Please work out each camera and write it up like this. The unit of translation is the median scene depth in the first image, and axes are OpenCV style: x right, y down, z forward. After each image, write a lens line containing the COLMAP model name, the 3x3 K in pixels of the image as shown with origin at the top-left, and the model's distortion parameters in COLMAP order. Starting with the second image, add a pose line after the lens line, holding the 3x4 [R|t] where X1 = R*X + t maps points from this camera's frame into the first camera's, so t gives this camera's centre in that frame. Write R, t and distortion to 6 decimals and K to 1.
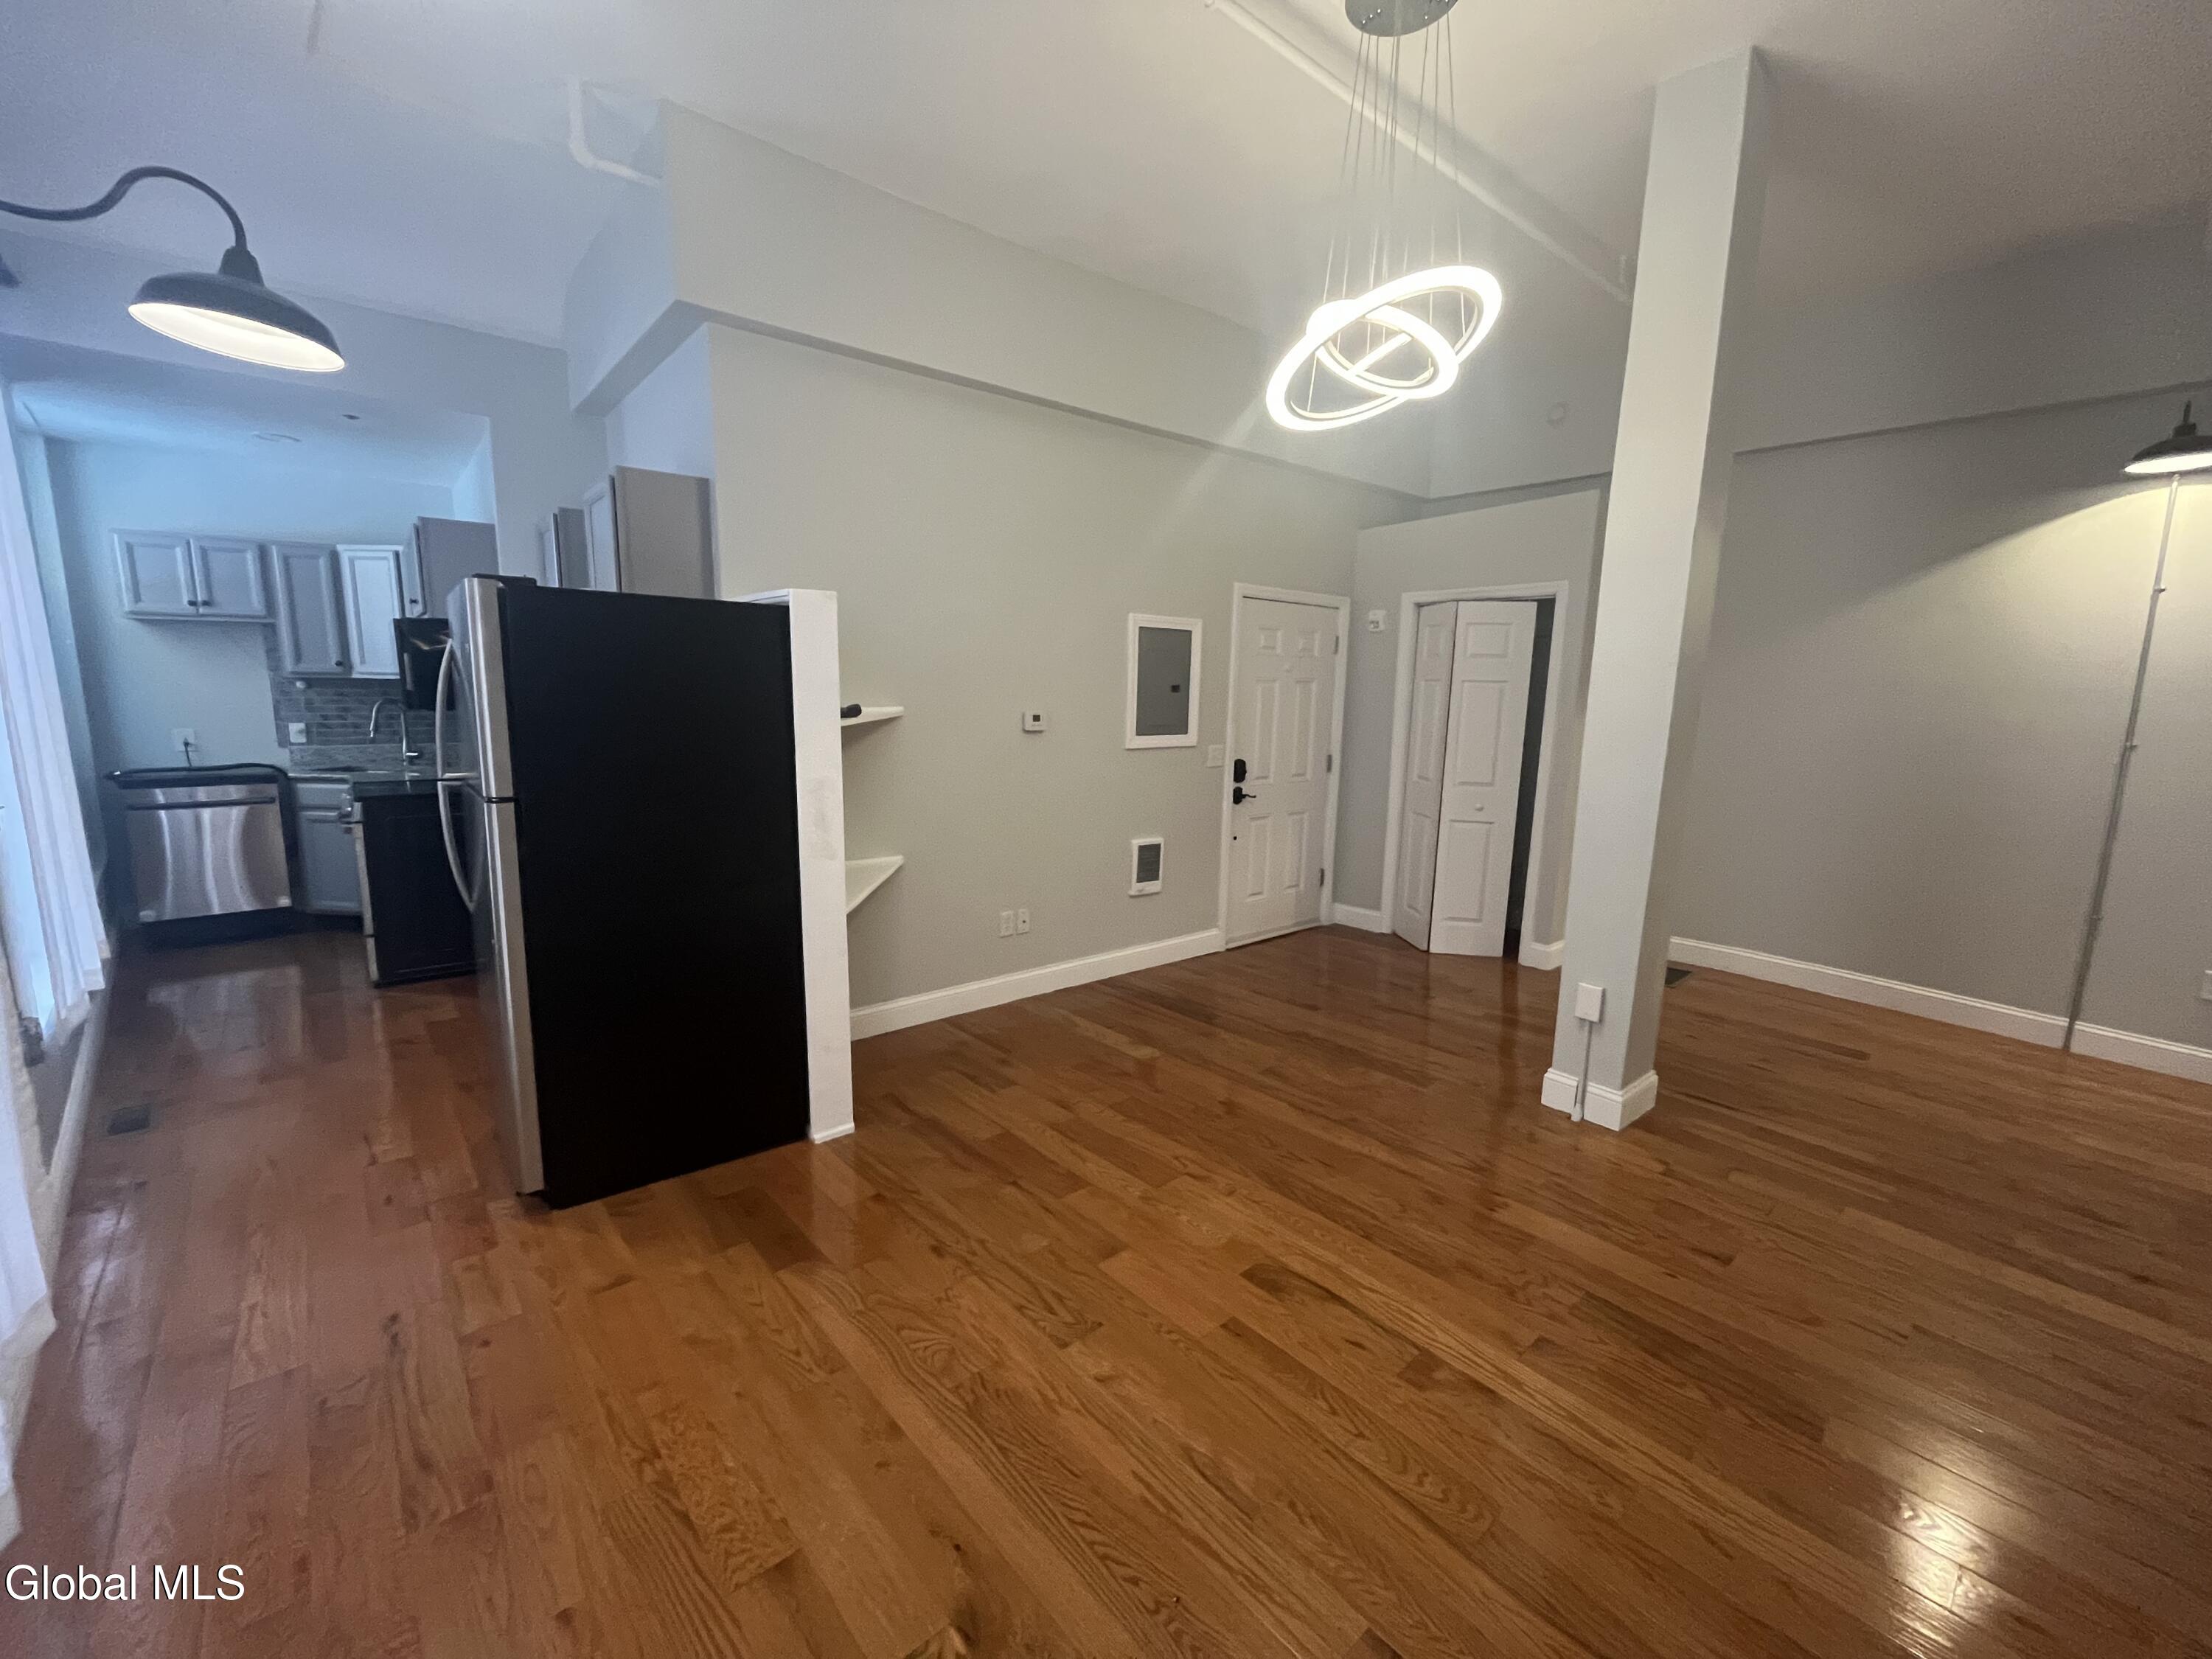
lens RADIAL K [[898.2, 0, 1107.7], [0, 898.2, 828.8], [0, 0, 1]] dist [-0.004365, 0.000233]
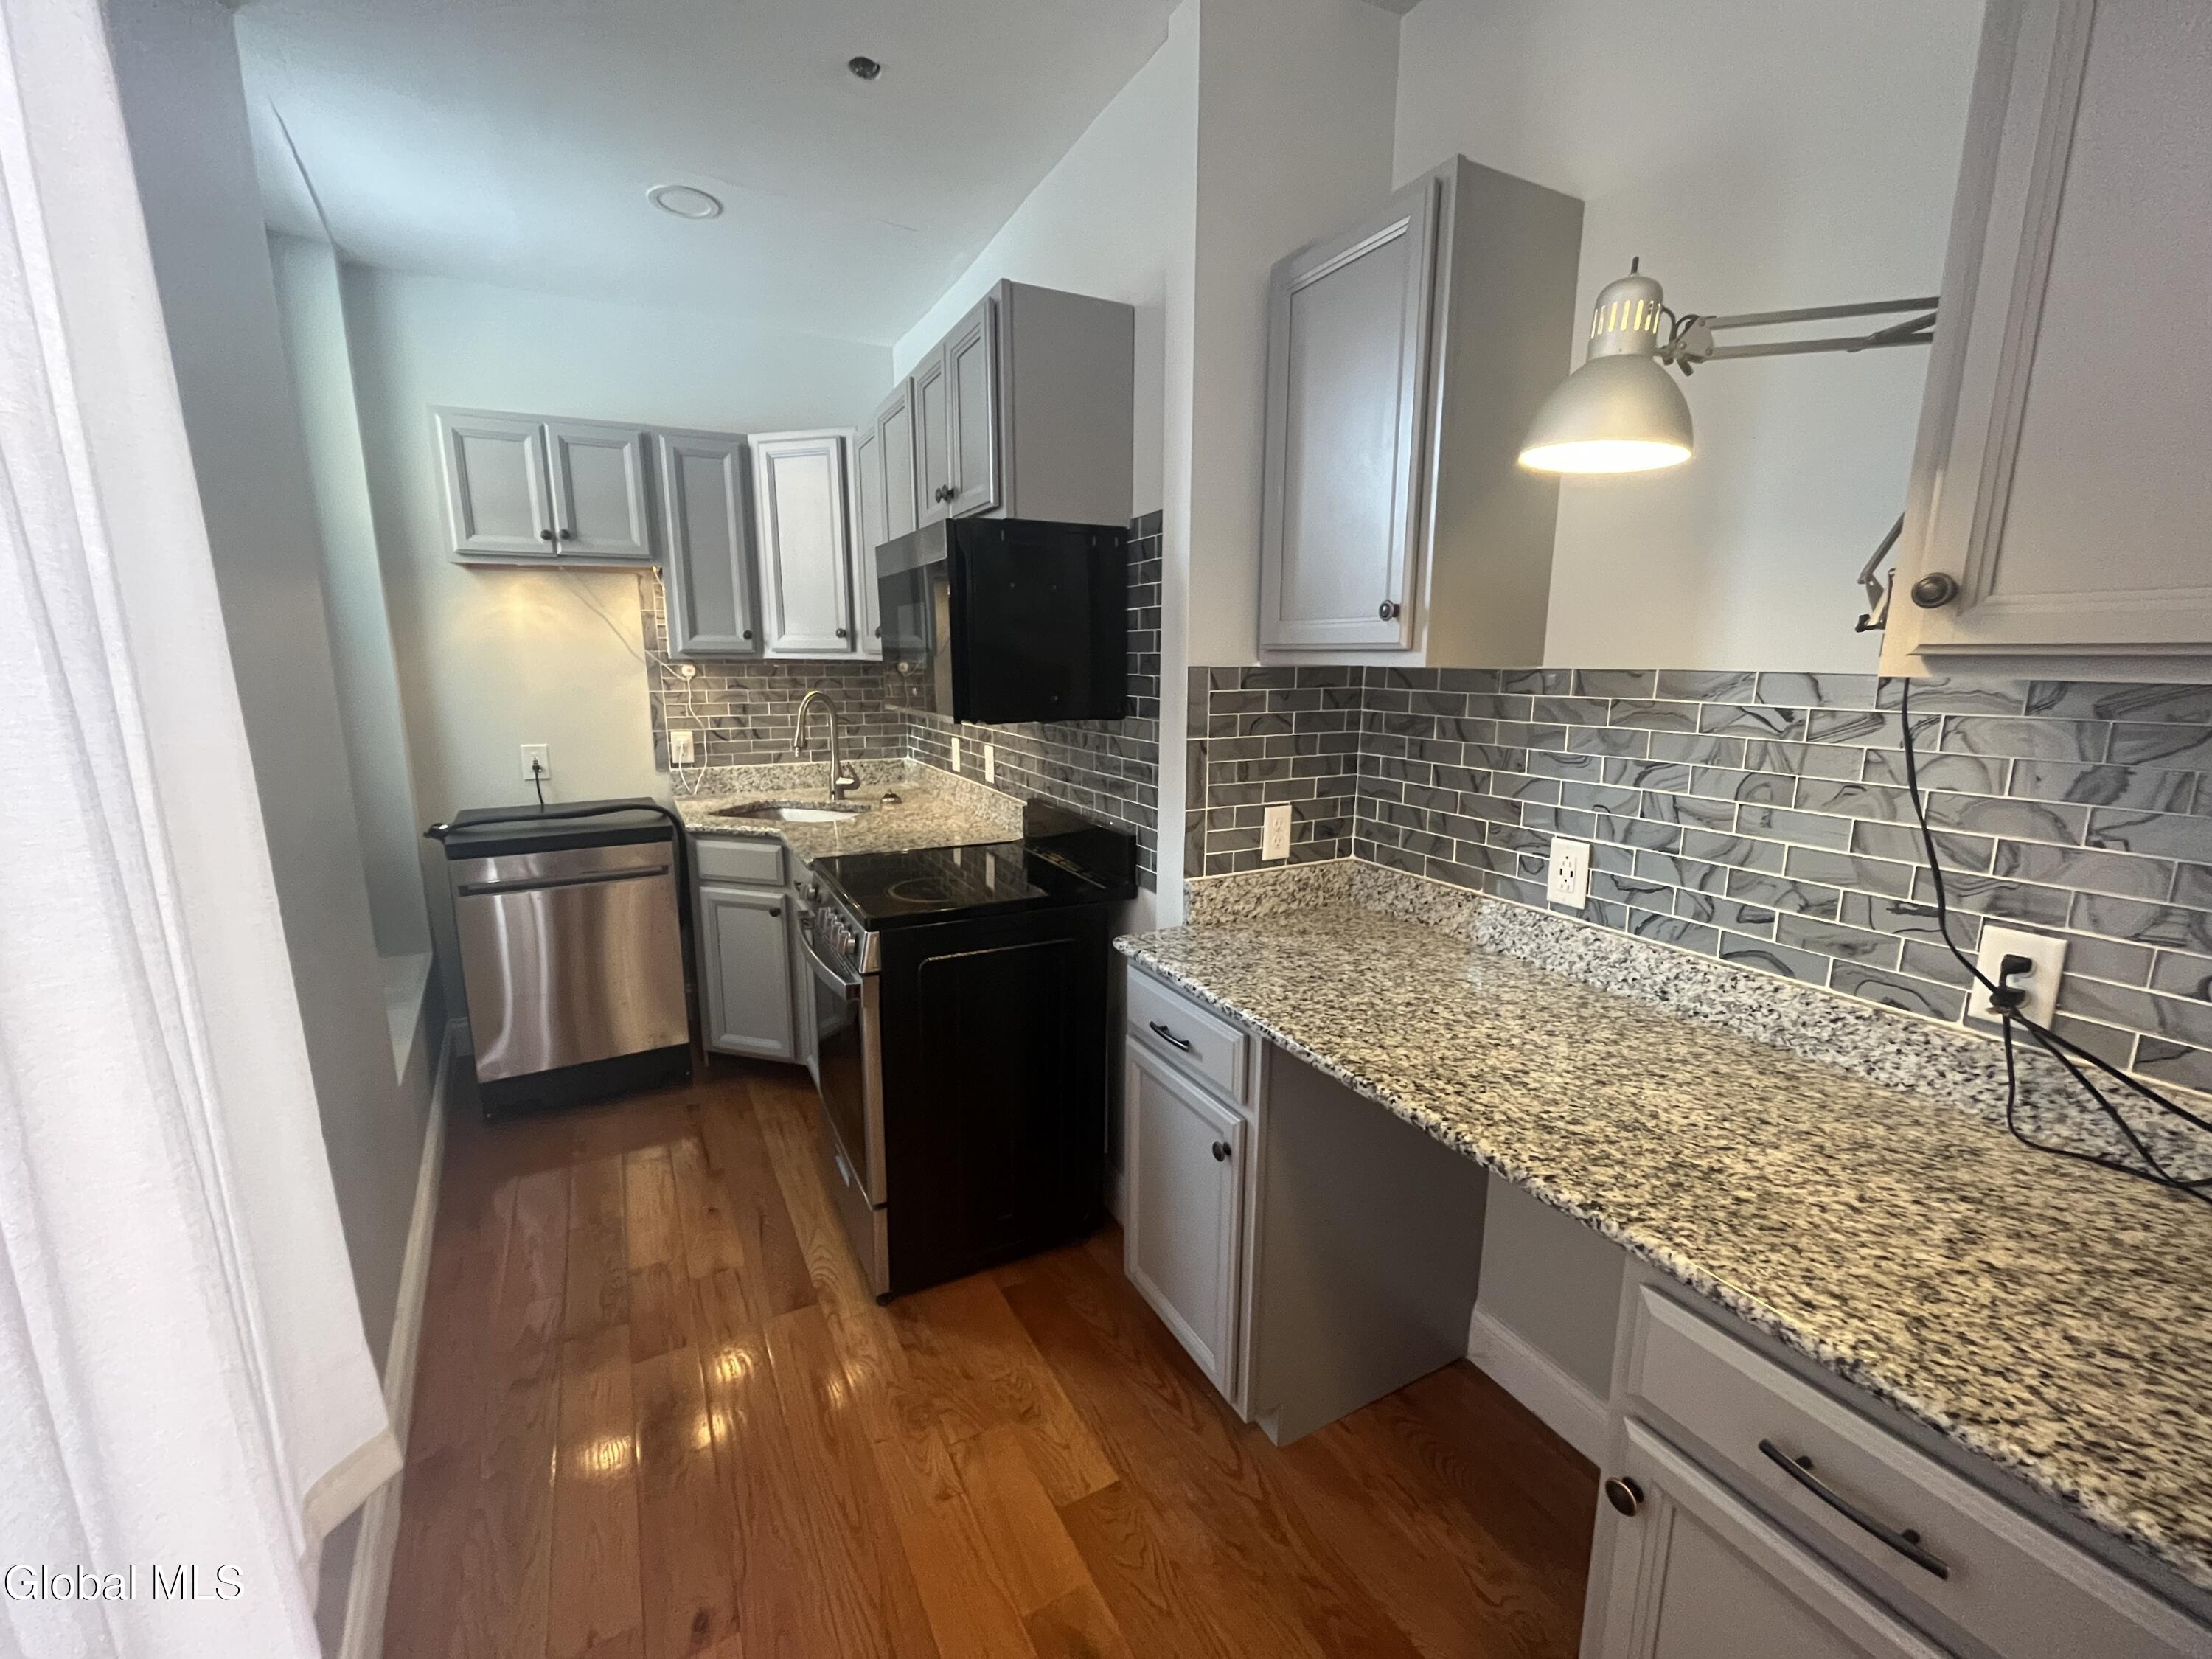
lens RADIAL K [[898.2, 0, 1107.7], [0, 898.2, 828.8], [0, 0, 1]] dist [-0.004365, 0.000233]
pose [[0.976028, 0.022168, -0.216511, -0.507259], [-0.016195, 0.999439, 0.029321, -0.078290], [0.217040, -0.025112, 0.975840, 0.475913]]
